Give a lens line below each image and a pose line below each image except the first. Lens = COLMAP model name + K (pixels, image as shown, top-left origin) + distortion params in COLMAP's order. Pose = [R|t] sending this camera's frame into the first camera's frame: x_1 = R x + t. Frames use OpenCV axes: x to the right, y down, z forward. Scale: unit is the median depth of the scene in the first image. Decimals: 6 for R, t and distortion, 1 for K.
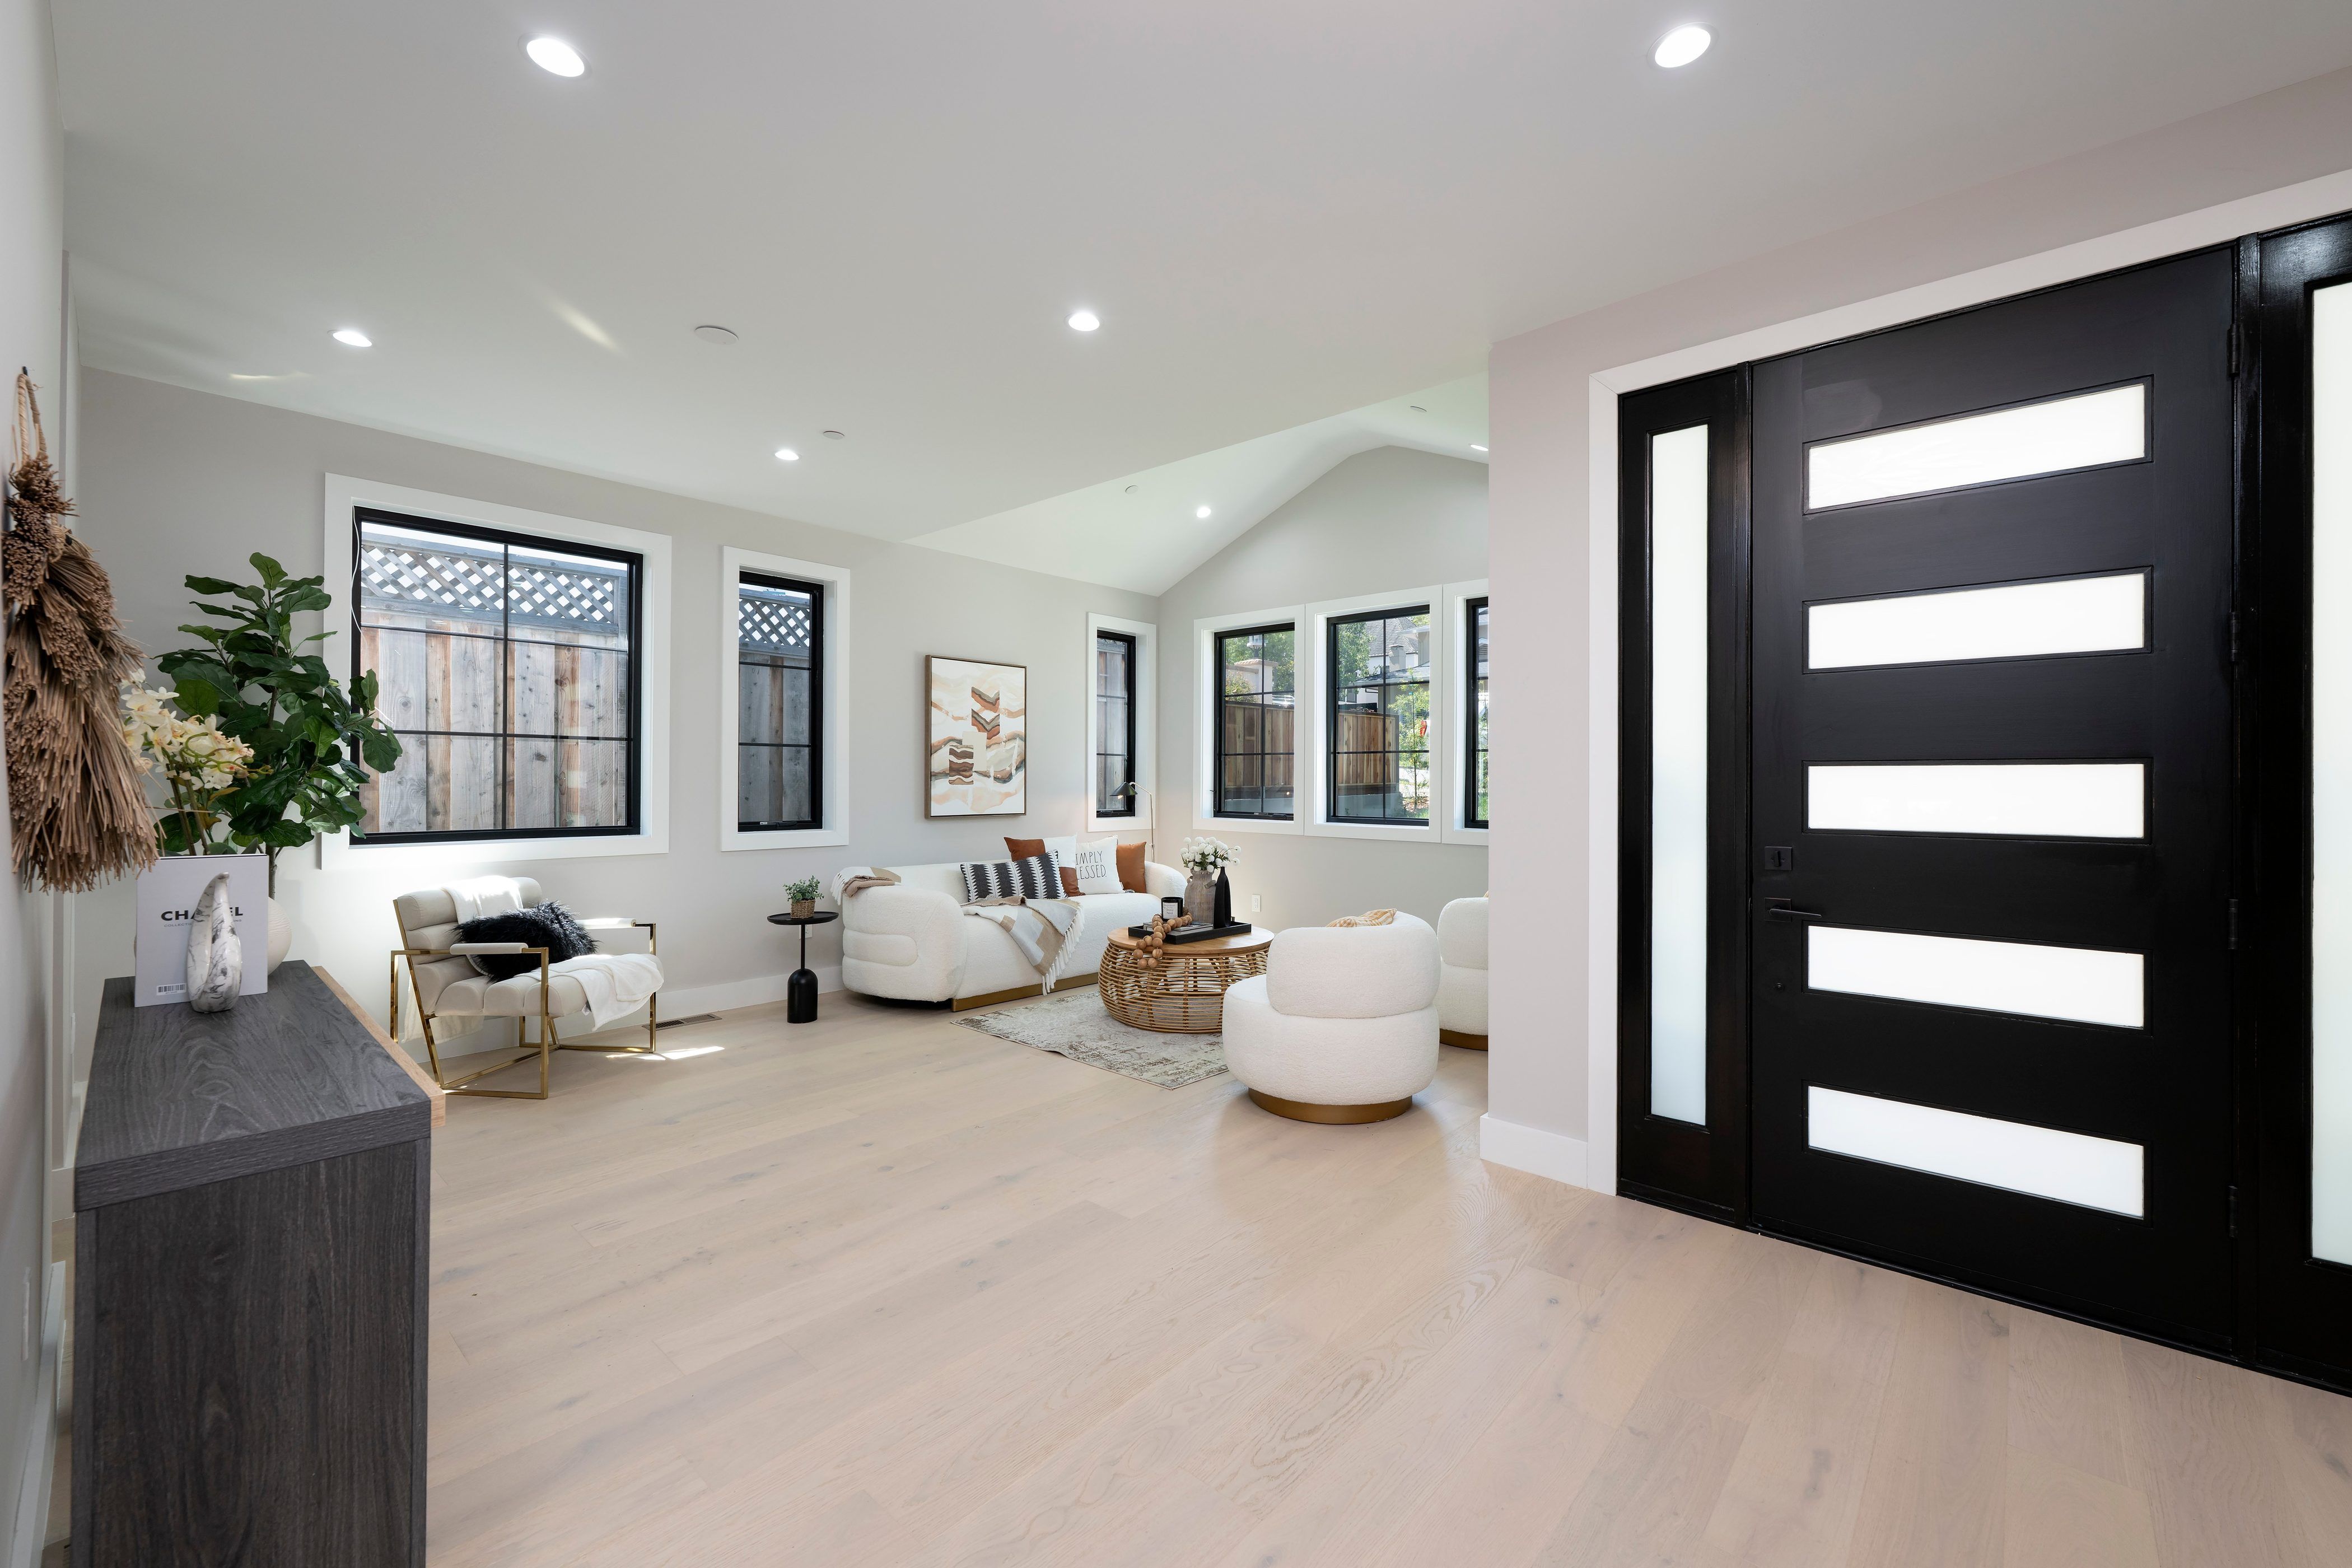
lens RADIAL K [[958.1, 0, 1179.9], [0, 958.1, 760.7], [0, 0, 1]] dist [-0.000879, -0.000245]
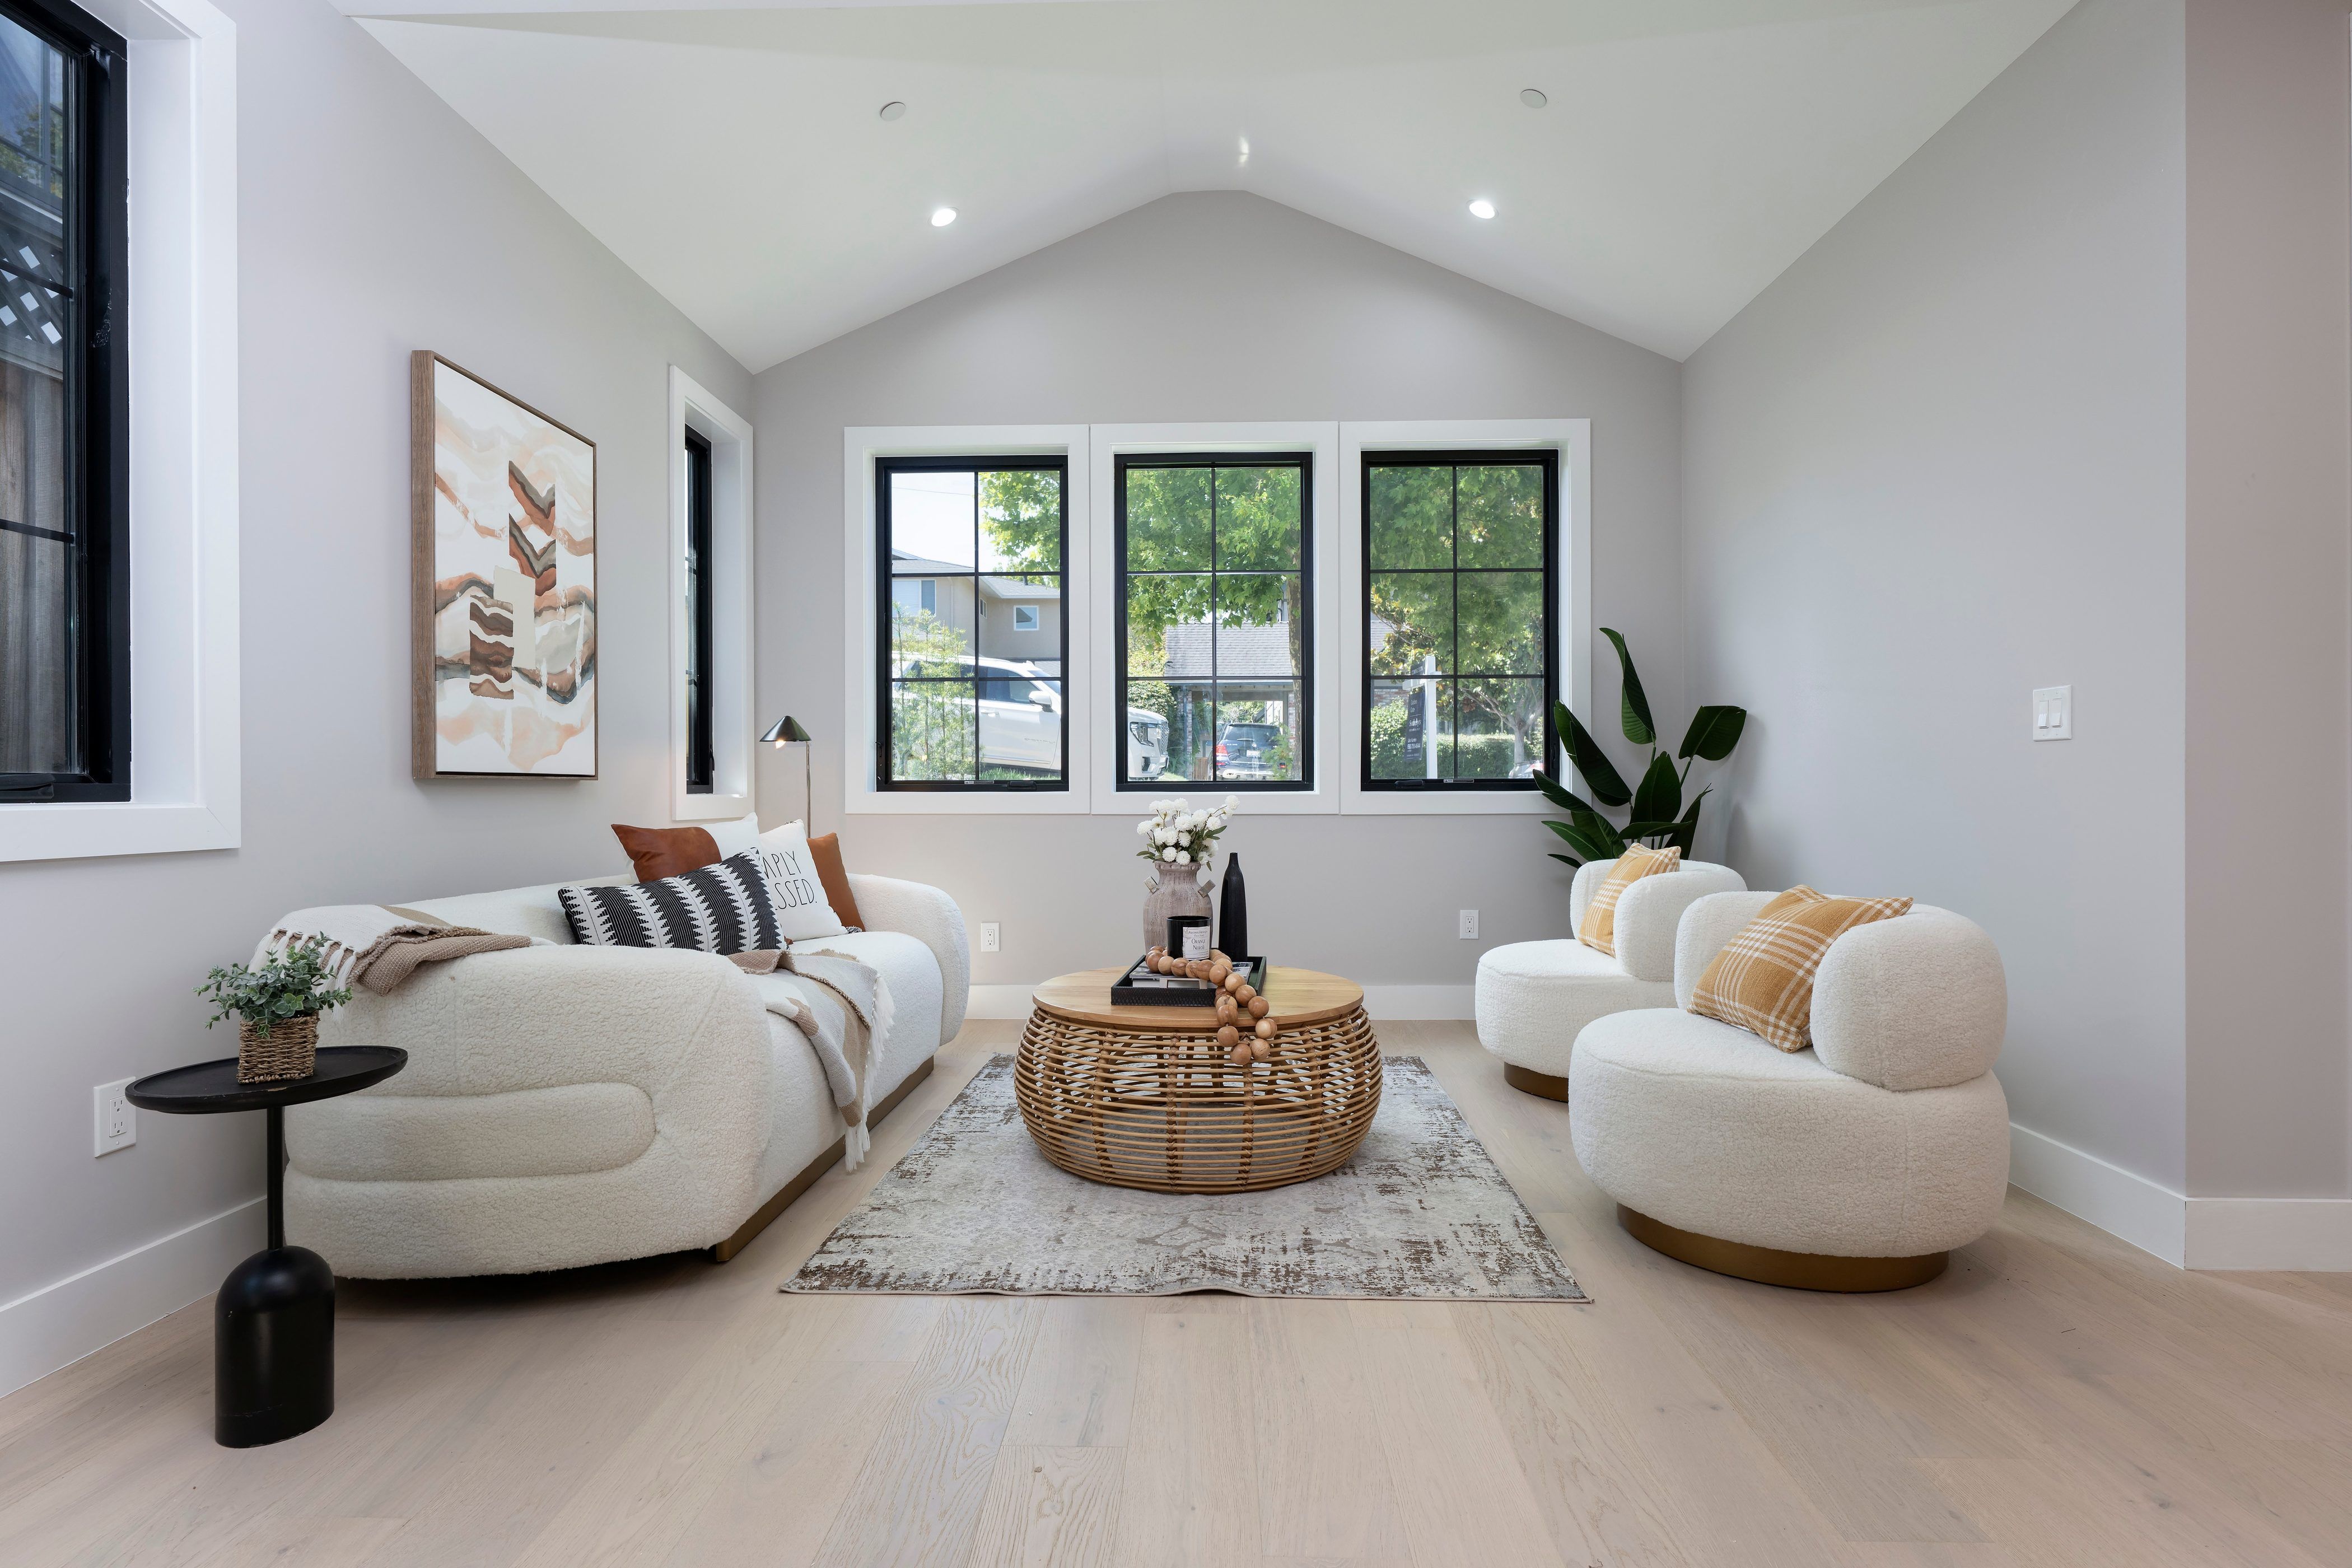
lens RADIAL K [[1199.4, 0, 1176.0], [0, 1199.4, 784.0], [0, 0, 1]] dist [-0.003490, -0.000755]
pose [[0.762136, -0.004277, 0.647402, -0.337518], [-0.006880, 0.999868, 0.014705, 0.052332], [-0.647380, -0.015662, 0.762006, 0.431320]]
